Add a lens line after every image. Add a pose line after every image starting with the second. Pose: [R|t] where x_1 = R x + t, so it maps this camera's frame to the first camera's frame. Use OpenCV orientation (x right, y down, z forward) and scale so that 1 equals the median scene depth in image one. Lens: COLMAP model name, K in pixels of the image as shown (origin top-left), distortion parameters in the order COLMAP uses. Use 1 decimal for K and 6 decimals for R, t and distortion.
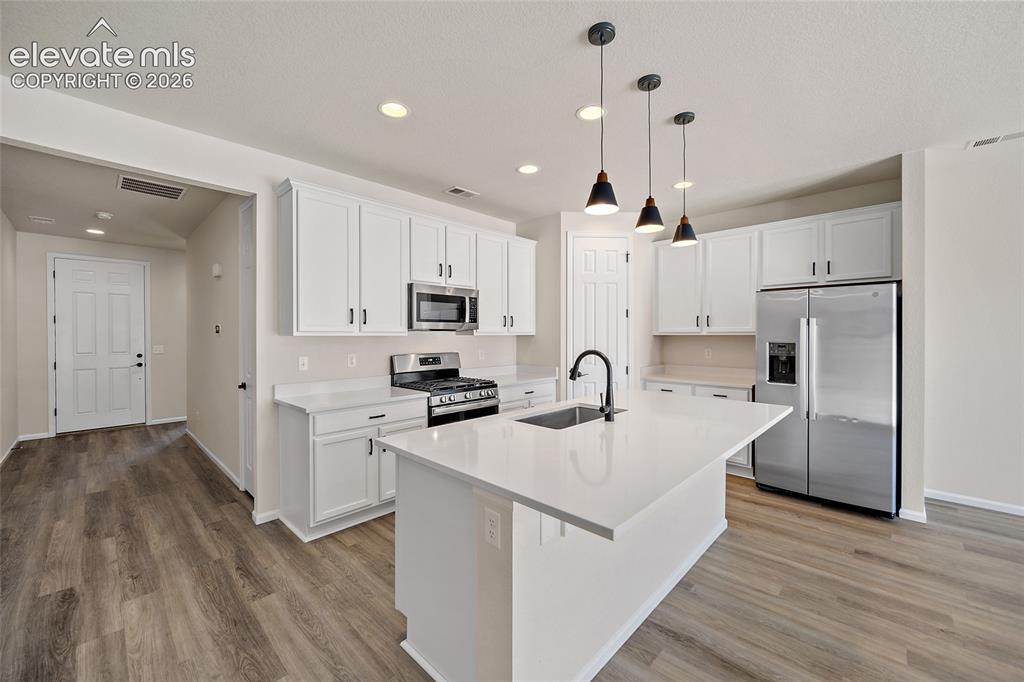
lens RADIAL K [[401.3, 0, 515.6], [0, 401.3, 337.5], [0, 0, 1]] dist [-0.000793, -0.000023]
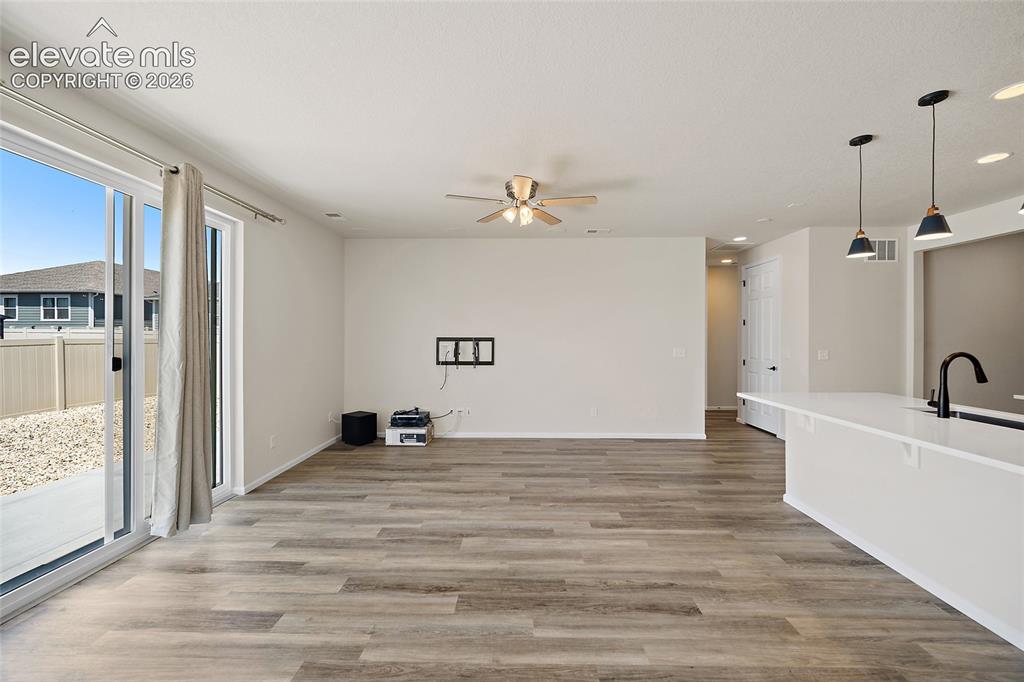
lens RADIAL K [[401.3, 0, 515.6], [0, 401.3, 337.5], [0, 0, 1]] dist [-0.000793, -0.000023]
pose [[-0.738974, -0.000616, -0.673733, 1.142991], [-0.006869, 0.999954, 0.006620, -0.004541], [0.673699, 0.009520, -0.738945, 0.644622]]
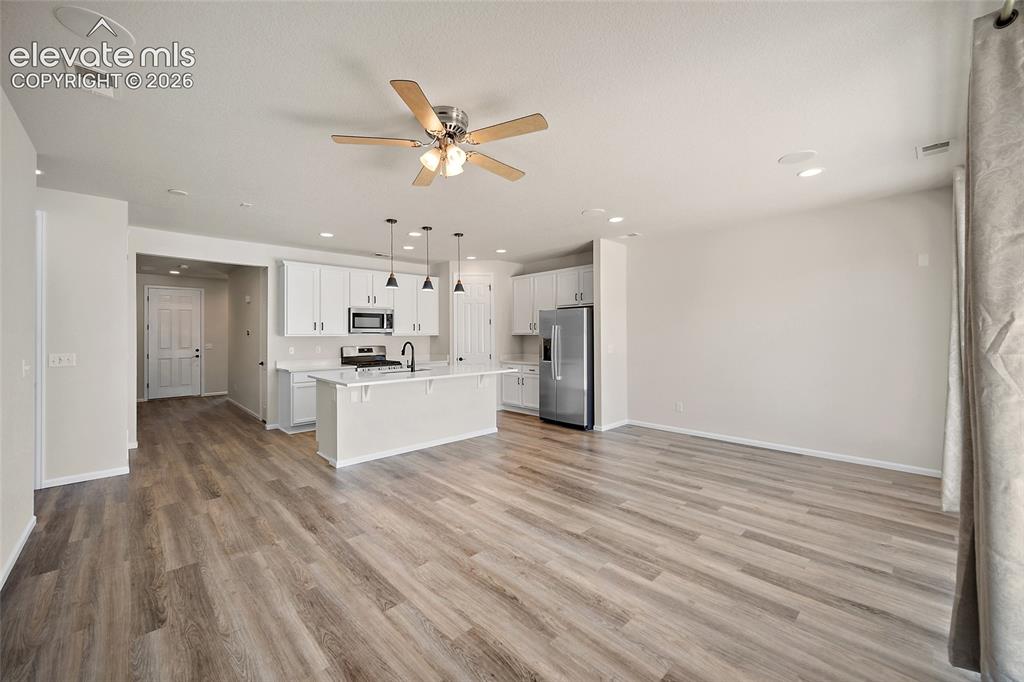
lens RADIAL K [[404.8, 0, 515.3], [0, 404.8, 331.8], [0, 0, 1]] dist [-0.001837, -0.000398]
pose [[0.998880, -0.005536, -0.046983, 0.593455], [0.004815, 0.999869, -0.015442, 0.008500], [0.047062, 0.015198, 0.998776, -0.832905]]
